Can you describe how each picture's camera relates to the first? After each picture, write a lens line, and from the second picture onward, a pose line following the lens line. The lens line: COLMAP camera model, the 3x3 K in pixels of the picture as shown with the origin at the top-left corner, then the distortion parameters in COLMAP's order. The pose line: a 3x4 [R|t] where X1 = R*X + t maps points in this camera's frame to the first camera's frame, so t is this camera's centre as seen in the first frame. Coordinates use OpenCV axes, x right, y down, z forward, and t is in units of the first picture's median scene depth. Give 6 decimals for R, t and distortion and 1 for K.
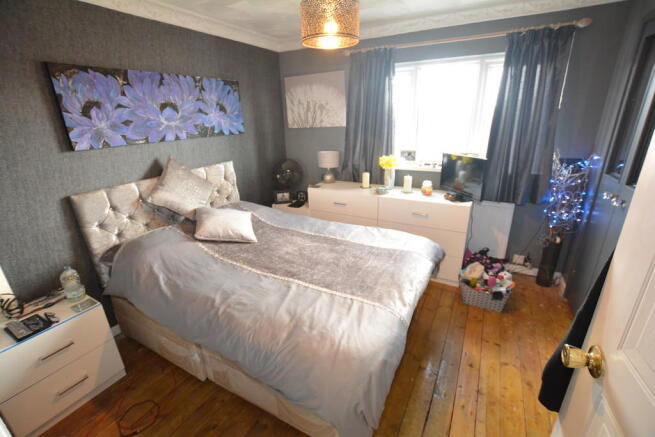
lens RADIAL K [[297.9, 0, 327.5], [0, 297.9, 218.5], [0, 0, 1]] dist [0.001028, 0.000171]
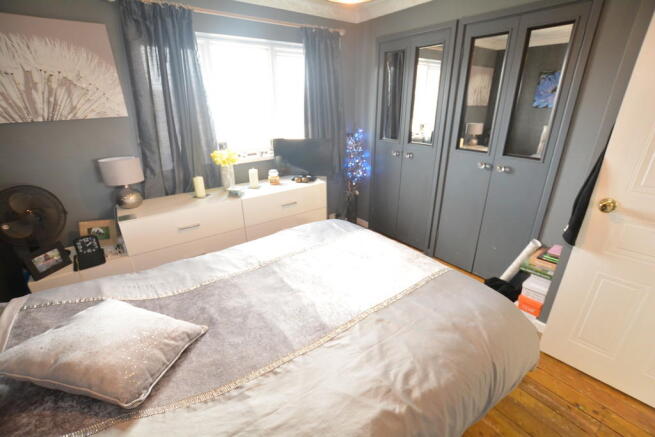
lens RADIAL K [[291.2, 0, 327.5], [0, 291.2, 218.5], [0, 0, 1]] dist [-0.001097, -0.000076]
pose [[0.420953, -0.322021, 0.847998, -0.419232], [0.300980, 0.931486, 0.204316, -0.116283], [-0.855692, 0.169223, 0.489034, 0.411001]]
